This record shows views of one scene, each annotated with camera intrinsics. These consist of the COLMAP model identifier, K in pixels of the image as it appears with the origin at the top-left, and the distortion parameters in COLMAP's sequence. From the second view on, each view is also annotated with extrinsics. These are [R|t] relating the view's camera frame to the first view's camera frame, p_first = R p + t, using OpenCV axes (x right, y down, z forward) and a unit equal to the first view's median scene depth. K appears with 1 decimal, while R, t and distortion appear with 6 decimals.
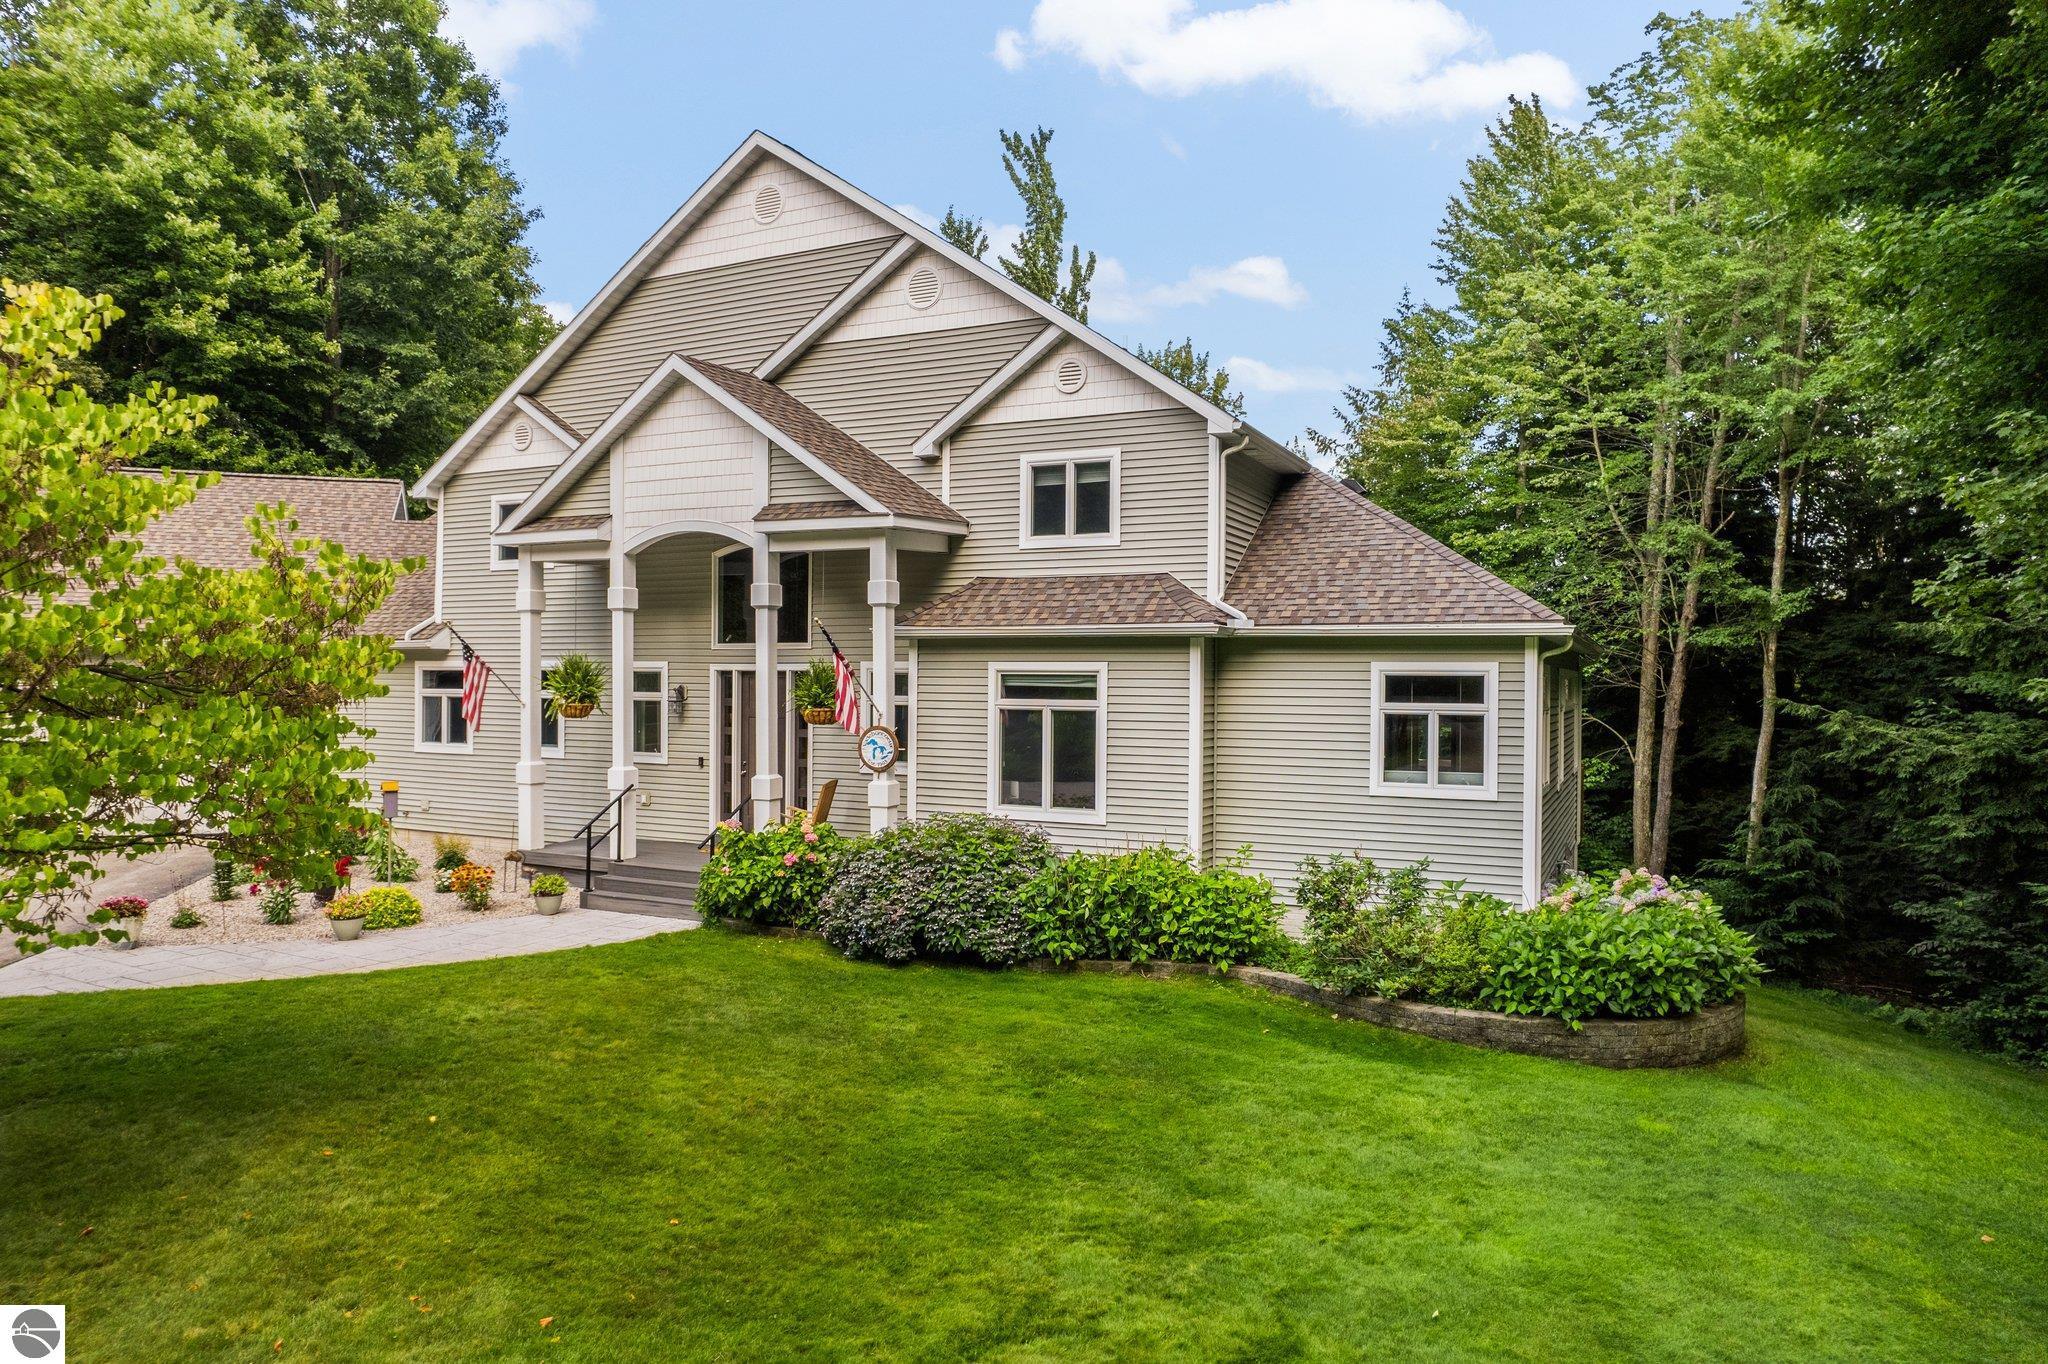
lens RADIAL K [[1321.7, 0, 1024.0], [0, 1321.7, 682.0], [0, 0, 1]] dist [-0.045397, 0.001724]
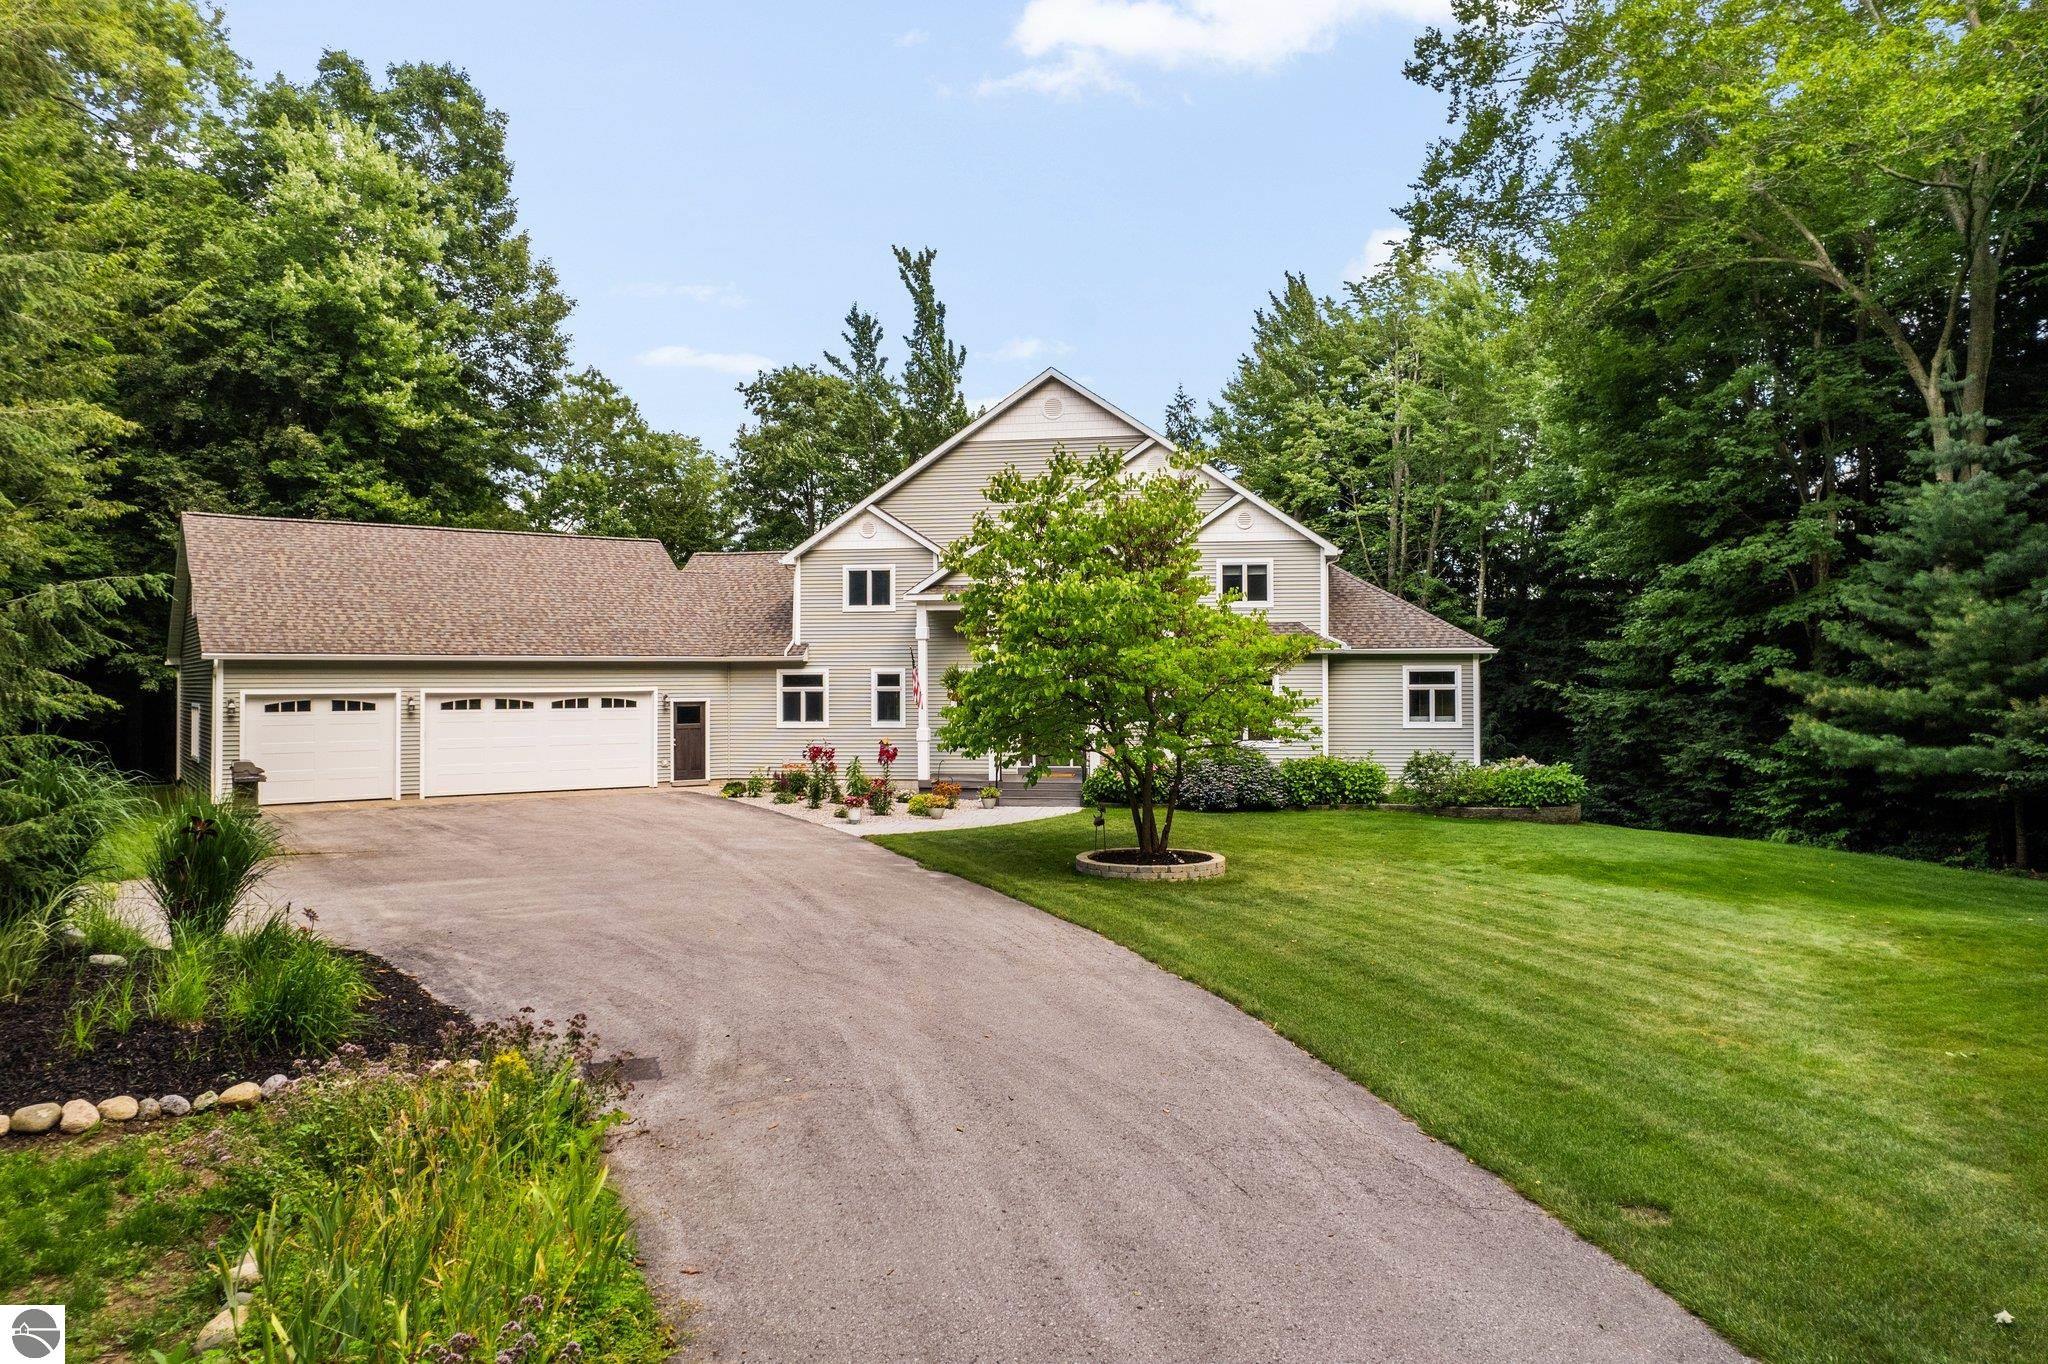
lens RADIAL K [[1321.7, 0, 1024.0], [0, 1321.7, 682.0], [0, 0, 1]] dist [-0.045397, 0.001724]
pose [[0.952110, -0.013986, 0.305436, -0.875704], [0.013009, 0.999902, 0.005233, -0.007067], [-0.305479, -0.001009, 0.952198, -0.758229]]
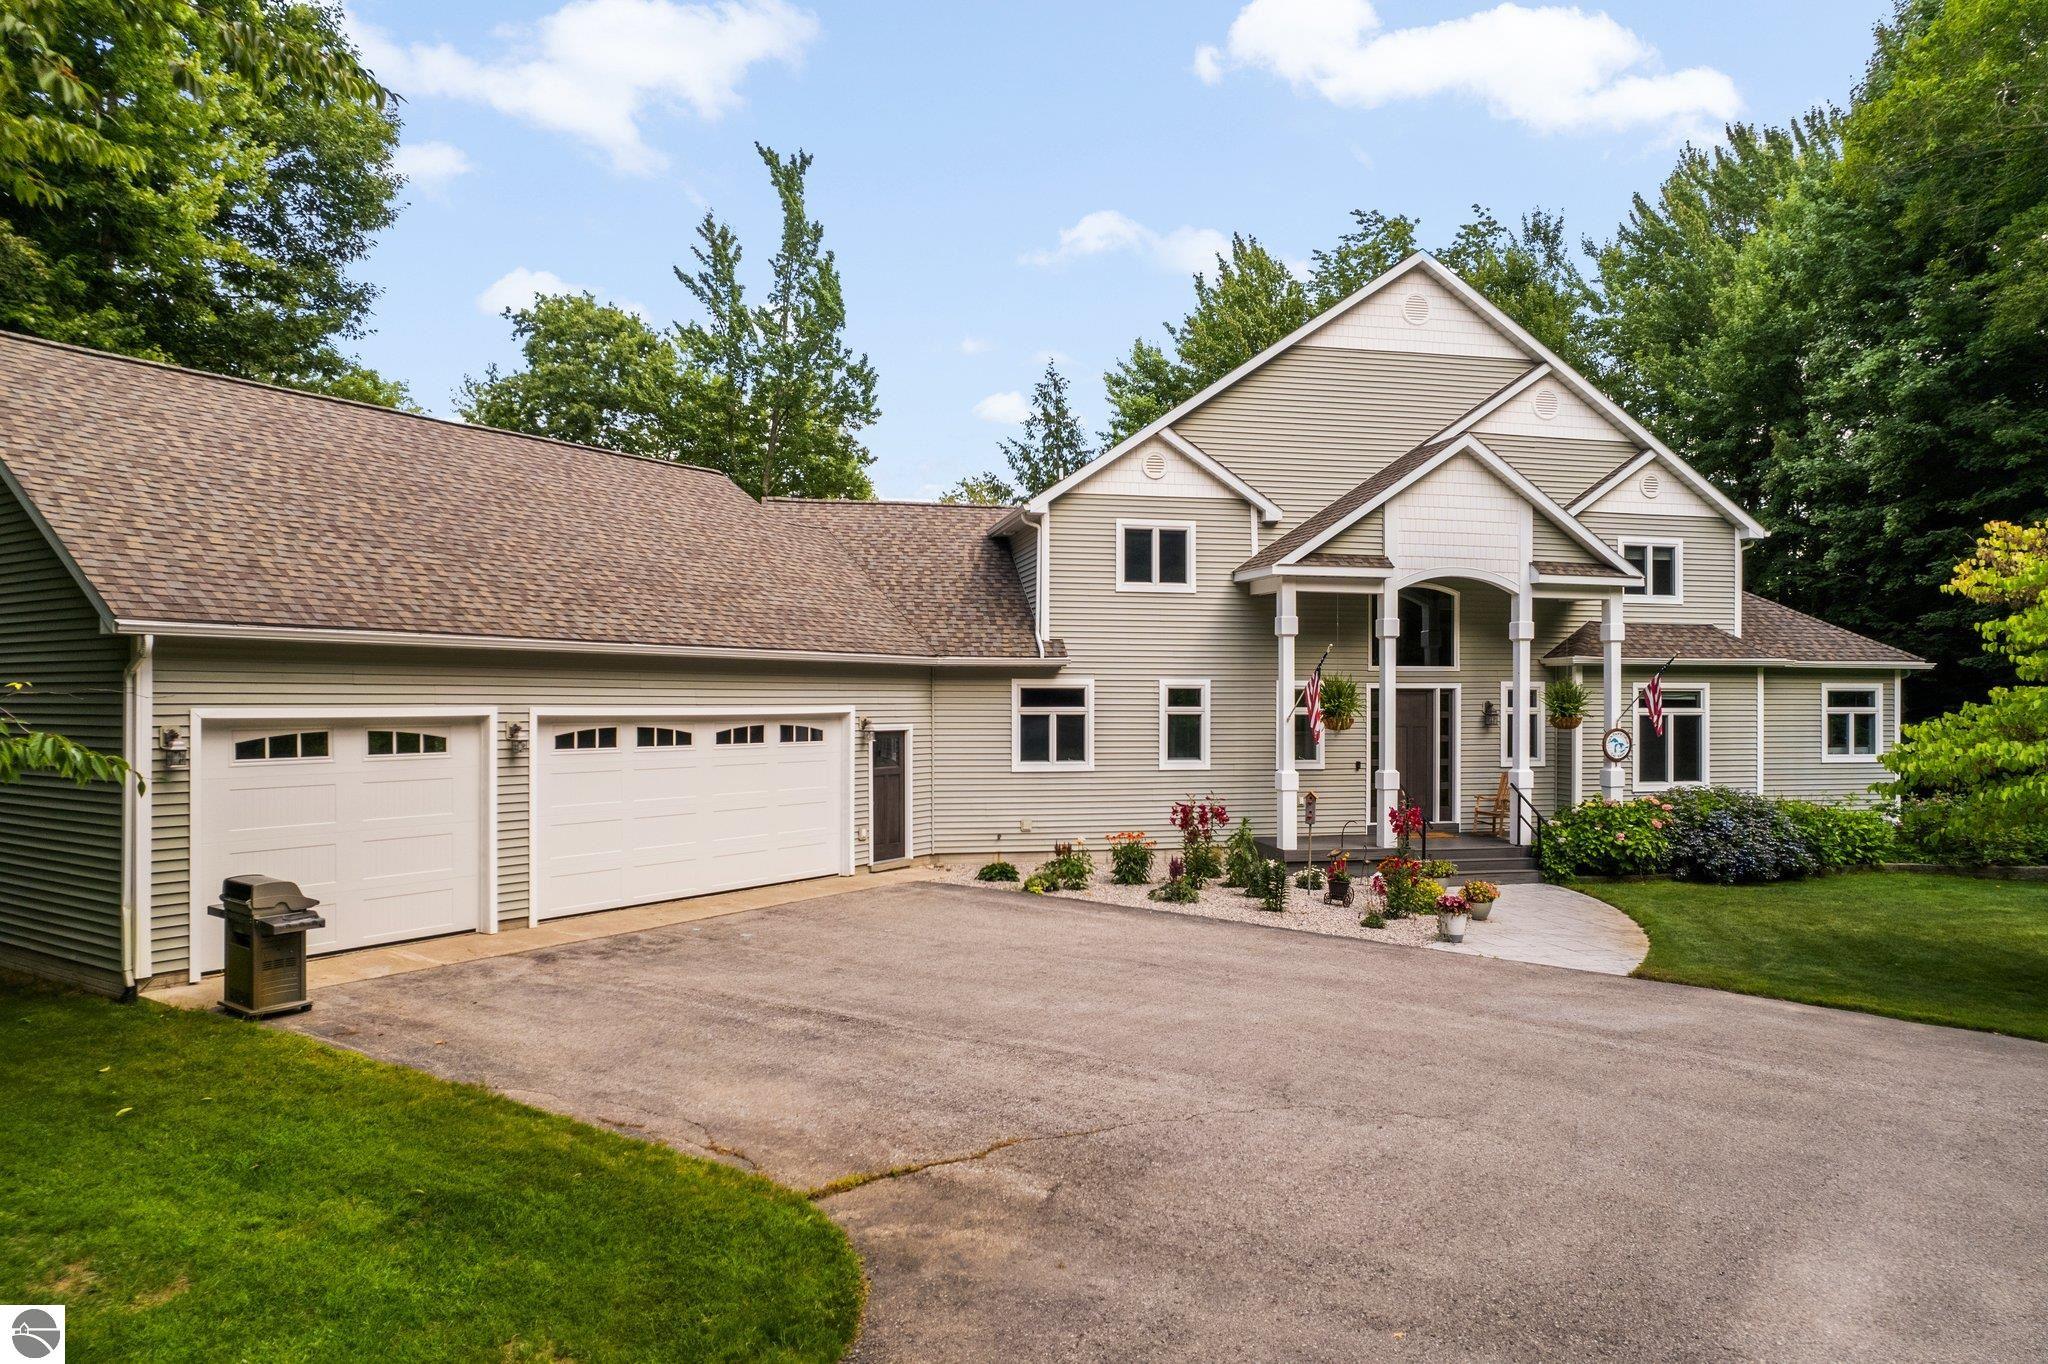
lens RADIAL K [[1311.7, 0, 1018.1], [0, 1311.7, 714.3], [0, 0, 1]] dist [-0.042340, 0.002582]
pose [[0.792455, -0.013939, 0.609772, -1.396744], [0.005777, 0.999866, 0.015348, -0.006279], [-0.609904, -0.008640, 0.792429, 0.292456]]
